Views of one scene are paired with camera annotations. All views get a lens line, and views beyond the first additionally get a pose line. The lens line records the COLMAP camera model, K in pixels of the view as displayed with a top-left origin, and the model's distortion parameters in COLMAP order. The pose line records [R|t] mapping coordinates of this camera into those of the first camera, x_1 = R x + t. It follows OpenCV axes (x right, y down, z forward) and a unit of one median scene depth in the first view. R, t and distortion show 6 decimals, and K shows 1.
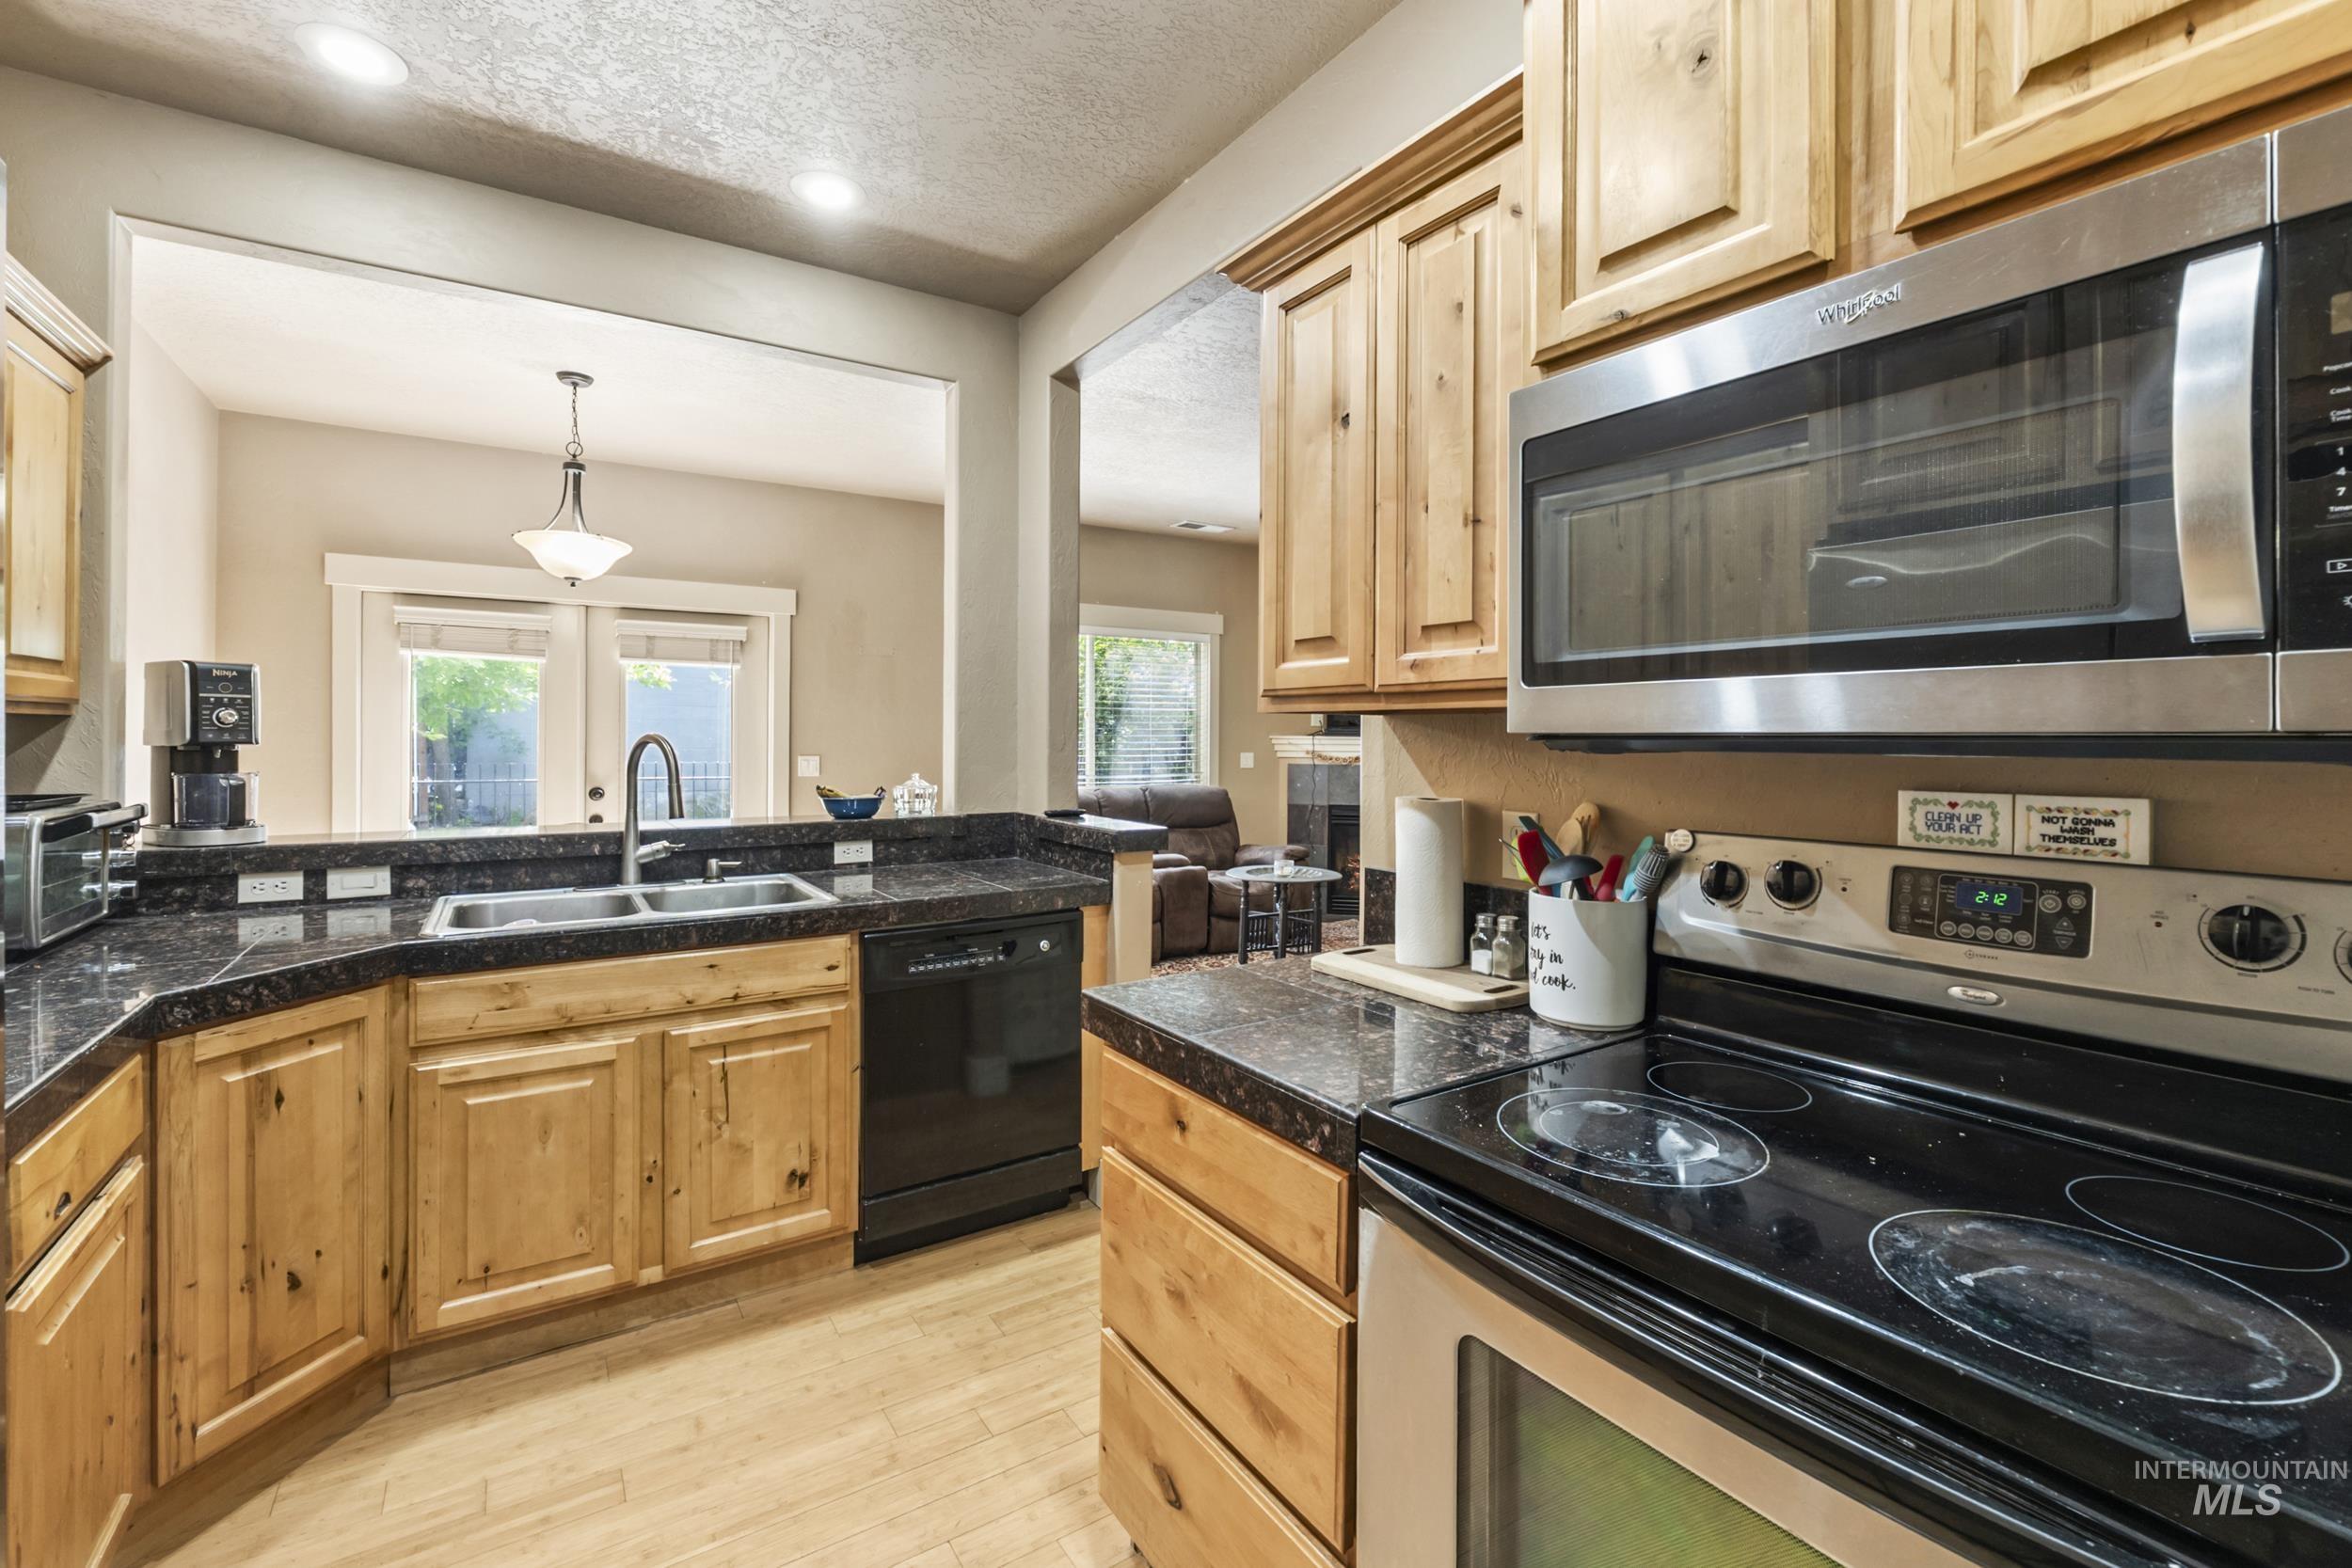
lens RADIAL K [[1011.9, 0, 1167.8], [0, 1011.9, 738.8], [0, 0, 1]] dist [-0.005264, -0.001389]
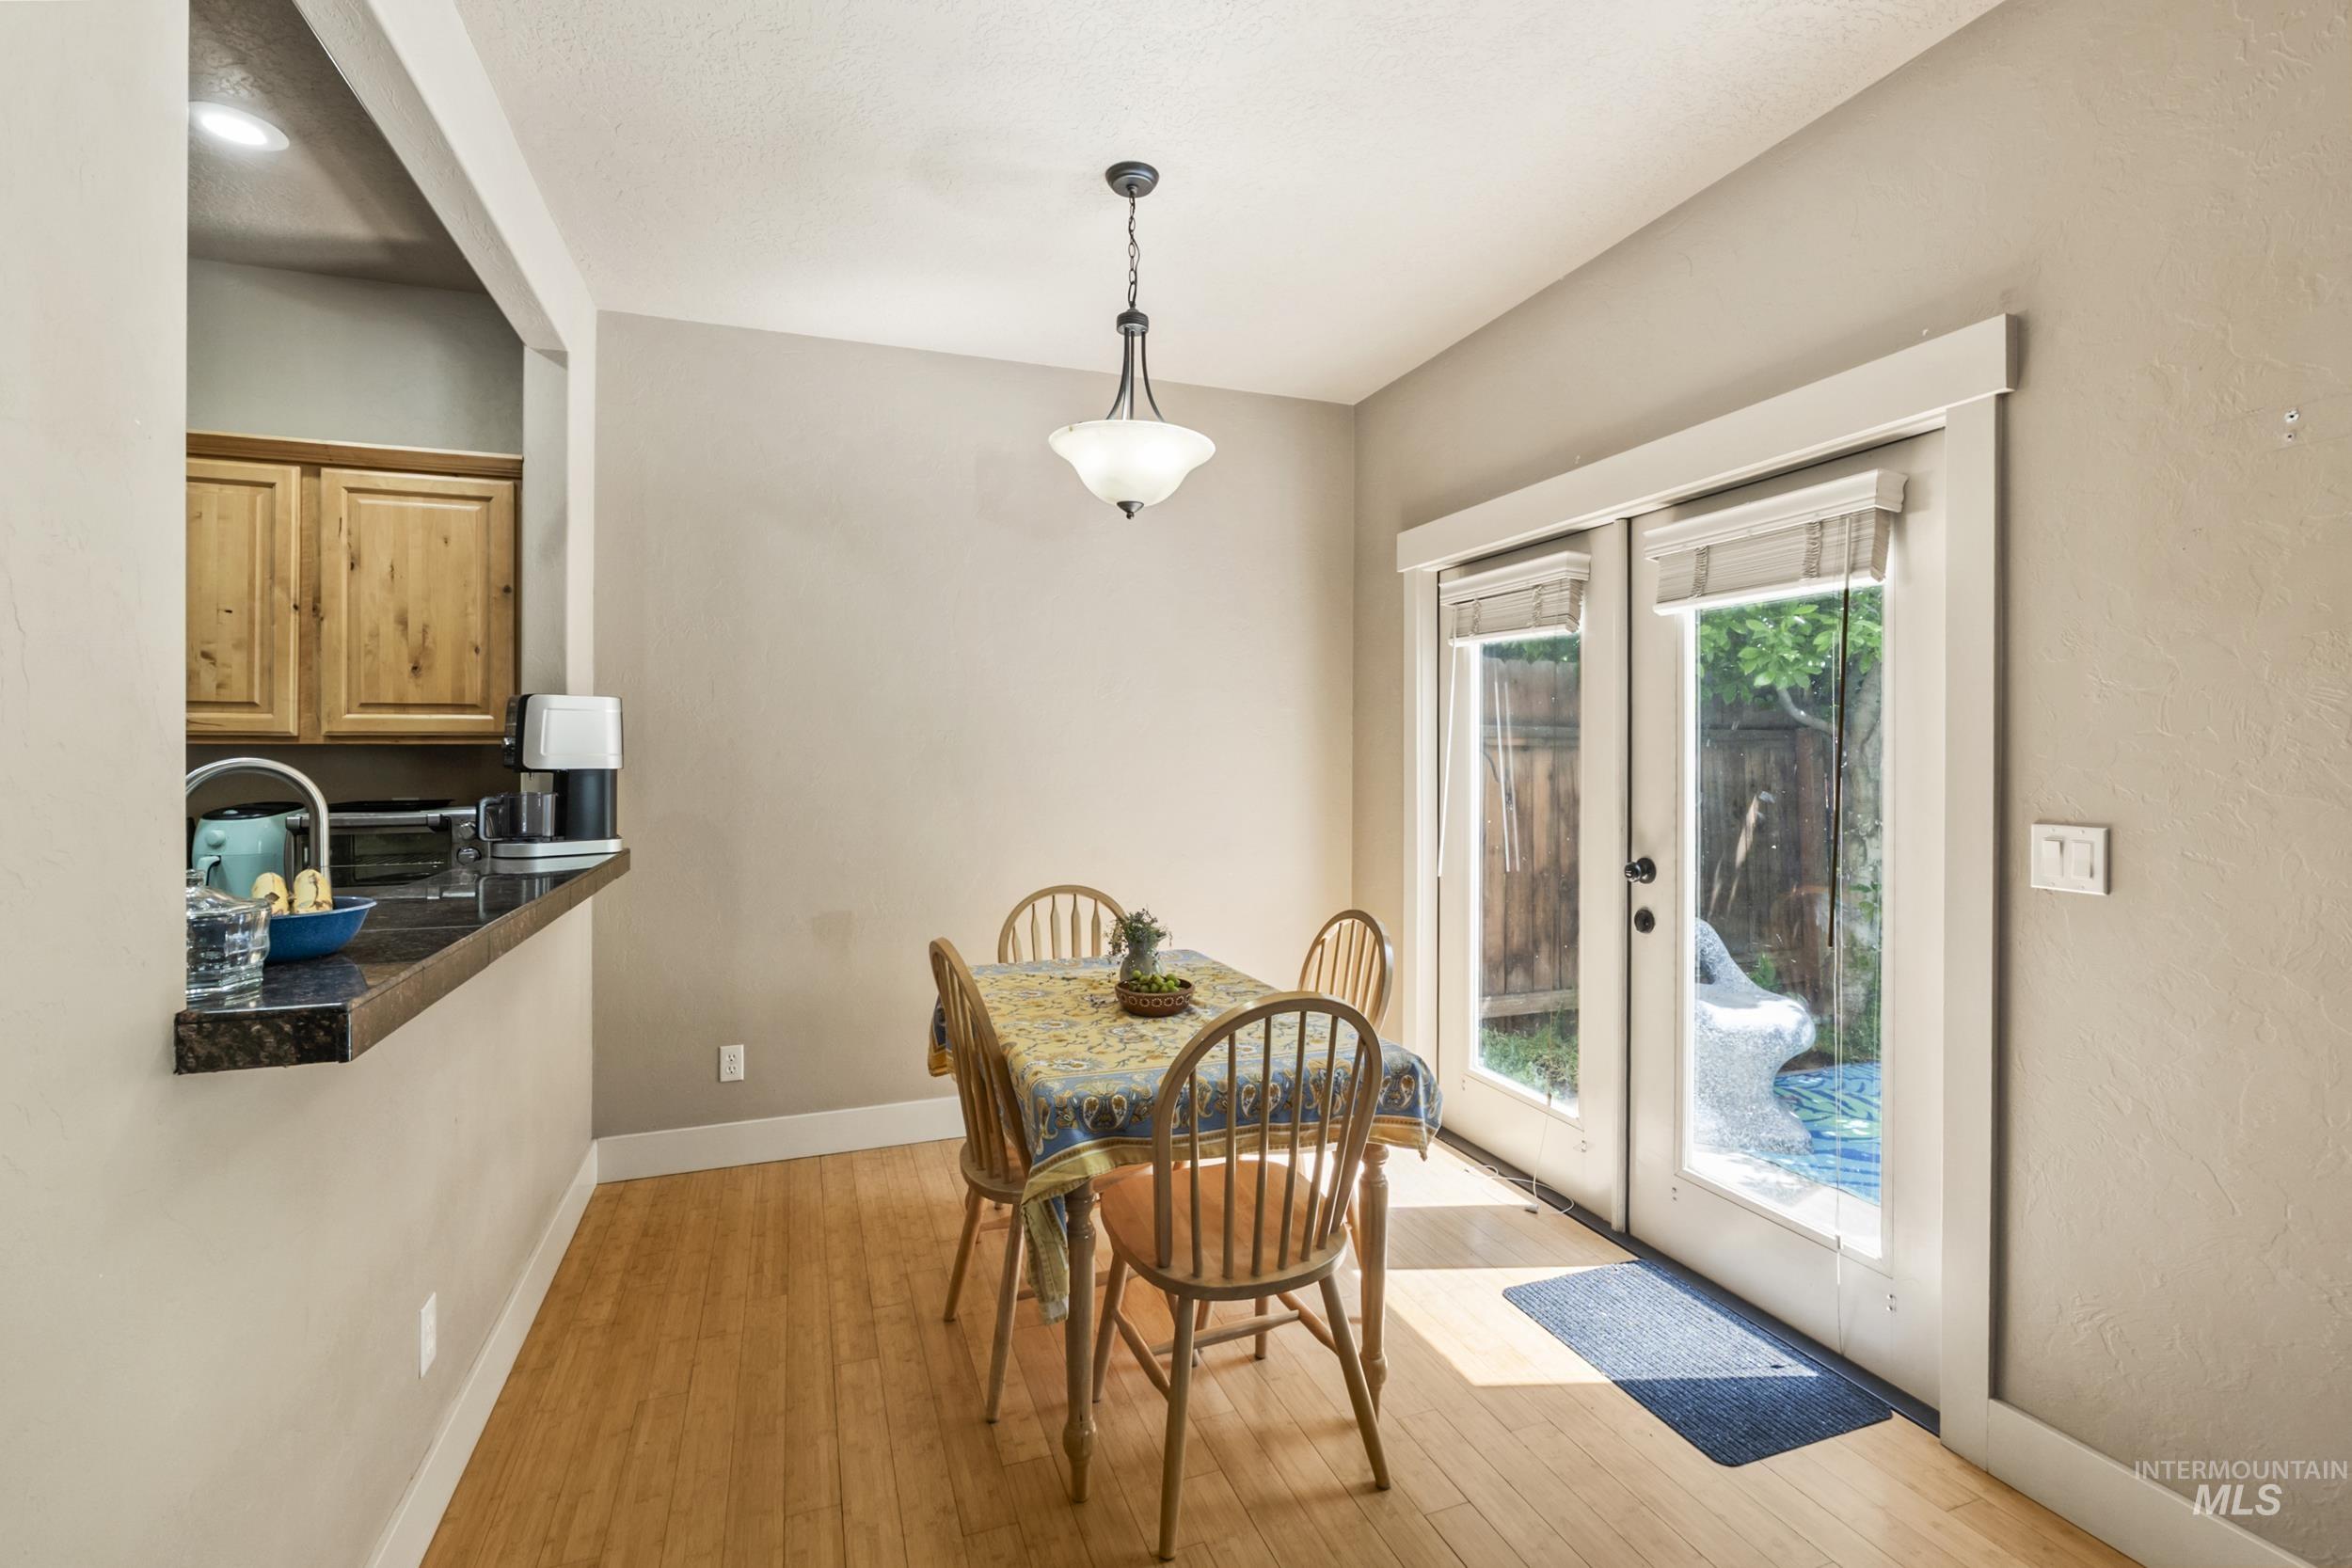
lens RADIAL K [[1011.9, 0, 1147.8], [0, 1011.9, 752.8], [0, 0, 1]] dist [-0.005264, -0.001389]
pose [[-0.224285, 0.001557, -0.974522, 0.018880], [-0.003605, 0.999991, 0.002427, -0.014829], [0.974517, 0.004057, -0.224277, 2.045706]]
